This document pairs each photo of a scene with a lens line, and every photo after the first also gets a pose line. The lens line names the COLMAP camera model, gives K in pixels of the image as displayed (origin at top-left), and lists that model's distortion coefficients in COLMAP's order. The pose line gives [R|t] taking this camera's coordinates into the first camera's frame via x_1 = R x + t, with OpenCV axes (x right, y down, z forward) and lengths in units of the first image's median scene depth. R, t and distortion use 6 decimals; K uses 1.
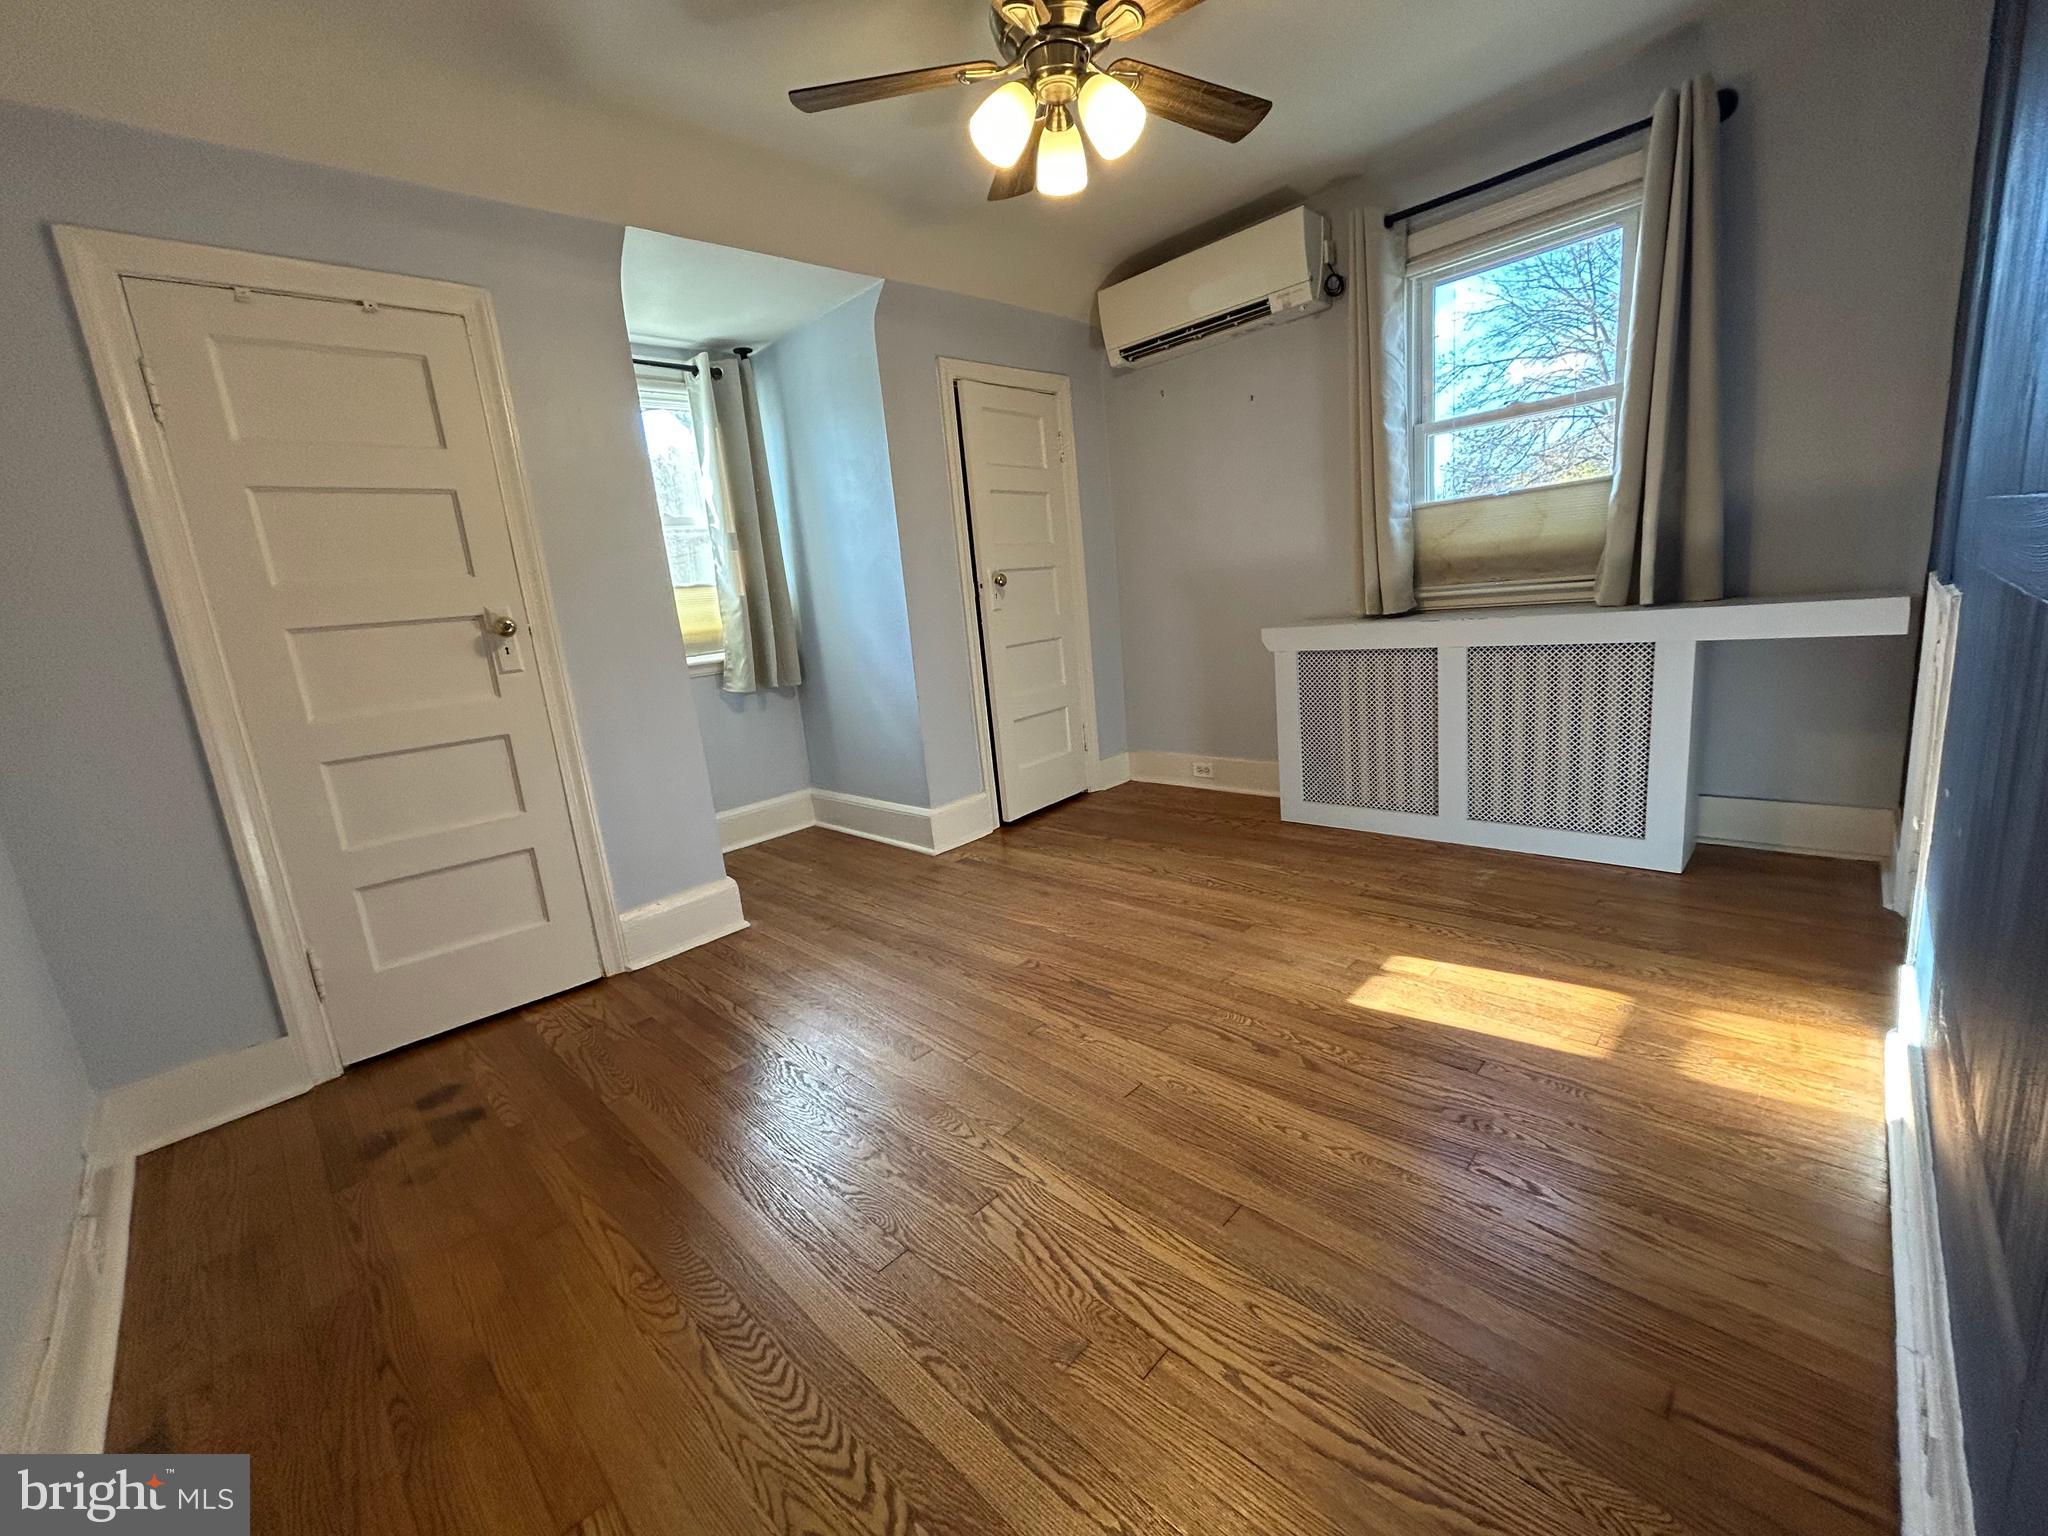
lens RADIAL K [[822.3, 0, 1029.6], [0, 822.3, 757.4], [0, 0, 1]] dist [-0.000474, 0.001449]
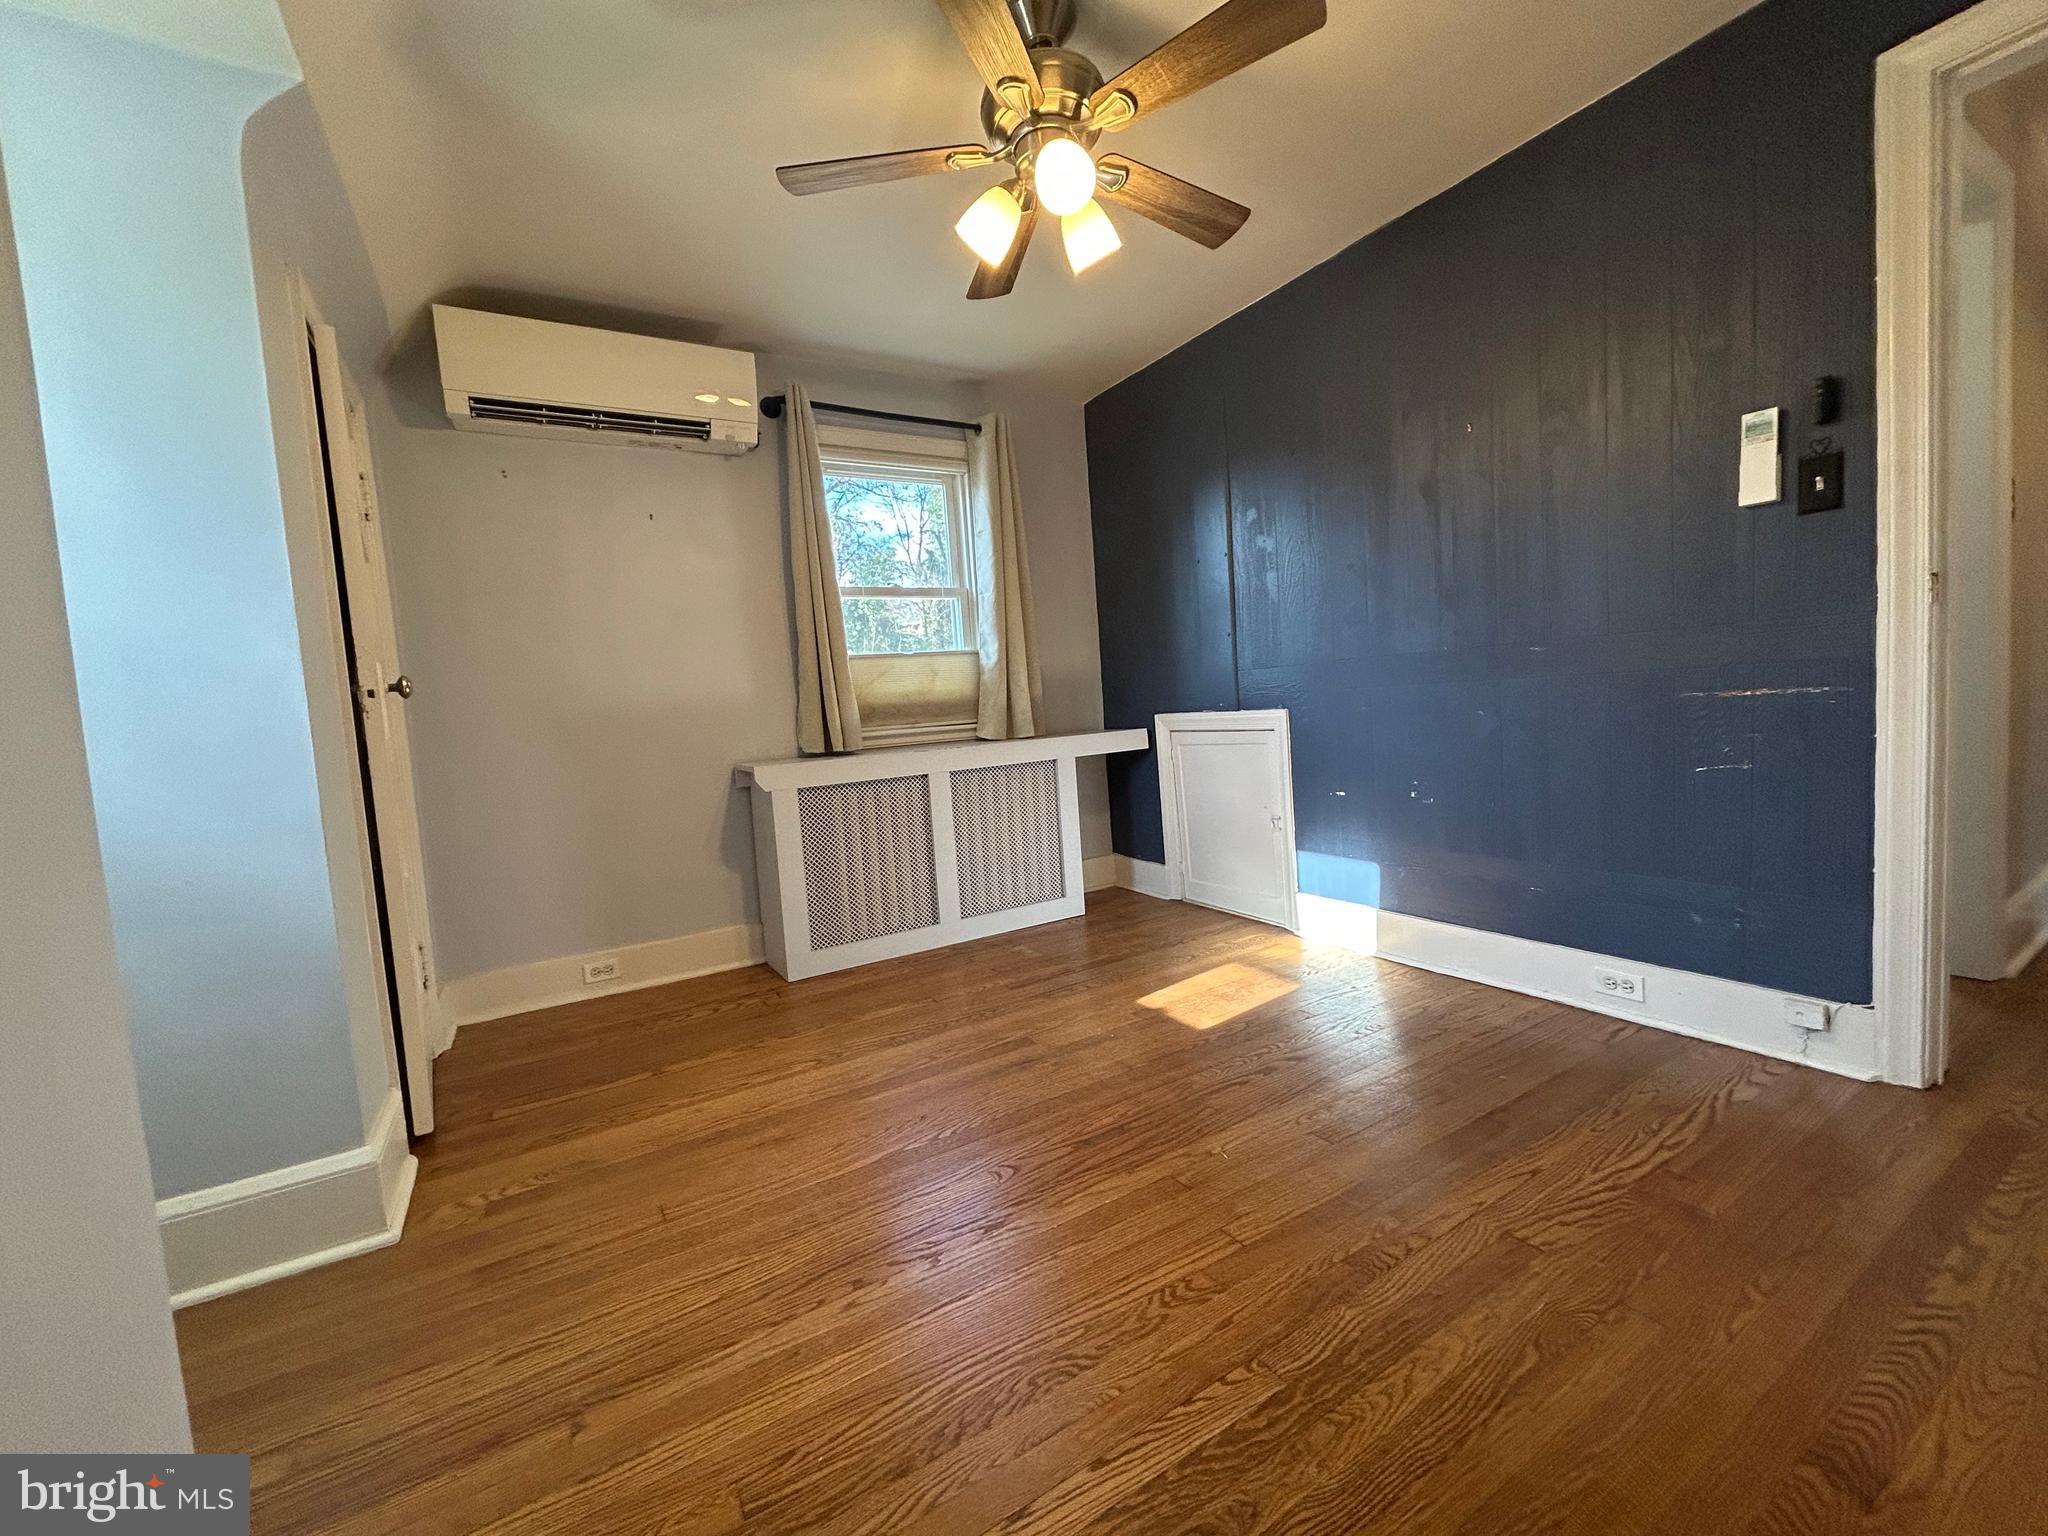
lens RADIAL K [[822.3, 0, 1012.6], [0, 822.3, 764.2], [0, 0, 1]] dist [-0.000474, 0.001449]
pose [[0.266733, 0.010429, 0.963714, -0.561588], [0.231487, 0.969976, -0.074567, -0.033042], [-0.935557, 0.242977, 0.256311, 0.577295]]
